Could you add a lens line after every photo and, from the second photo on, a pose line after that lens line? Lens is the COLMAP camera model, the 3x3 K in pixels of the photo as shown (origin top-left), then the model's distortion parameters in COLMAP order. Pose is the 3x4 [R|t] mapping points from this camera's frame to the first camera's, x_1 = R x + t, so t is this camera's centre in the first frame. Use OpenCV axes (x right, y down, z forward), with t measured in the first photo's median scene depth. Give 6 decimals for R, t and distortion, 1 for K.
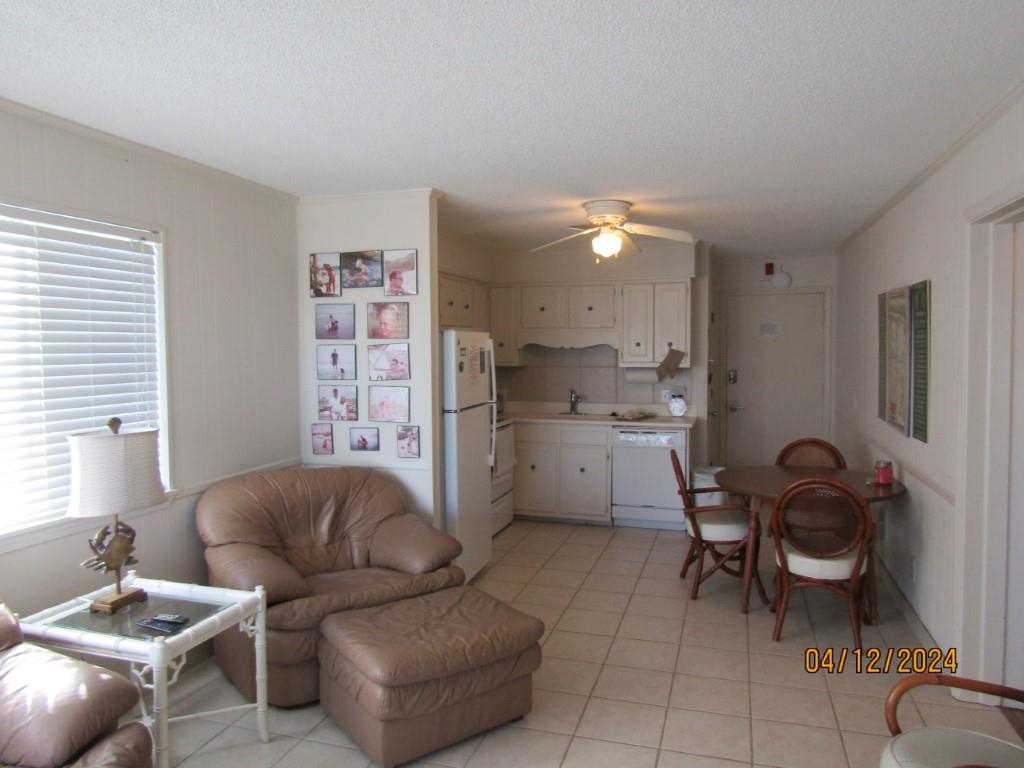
lens RADIAL K [[727.2, 0, 510.2], [0, 727.2, 384.7], [0, 0, 1]] dist [-0.009234, -0.007172]
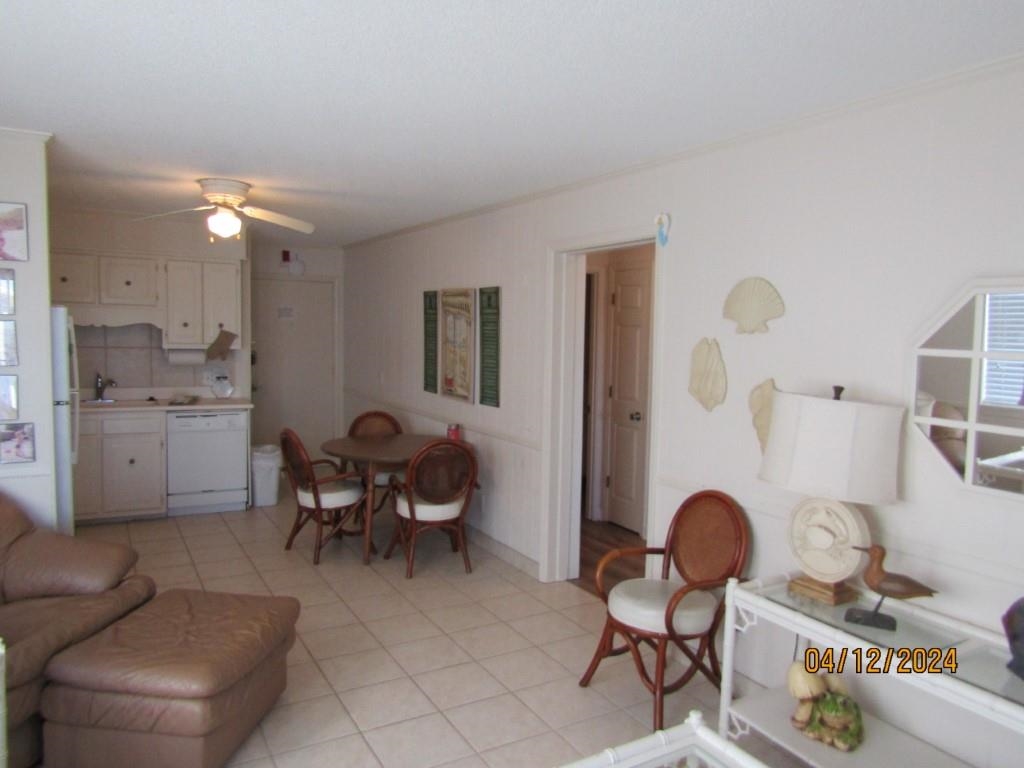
lens RADIAL K [[727.2, 0, 510.0], [0, 727.2, 382.7], [0, 0, 1]] dist [-0.009234, -0.007172]
pose [[0.677525, -0.031367, 0.734830, -0.313472], [0.010844, 0.999408, 0.032663, -0.007440], [-0.735419, -0.014161, 0.677464, 0.049768]]
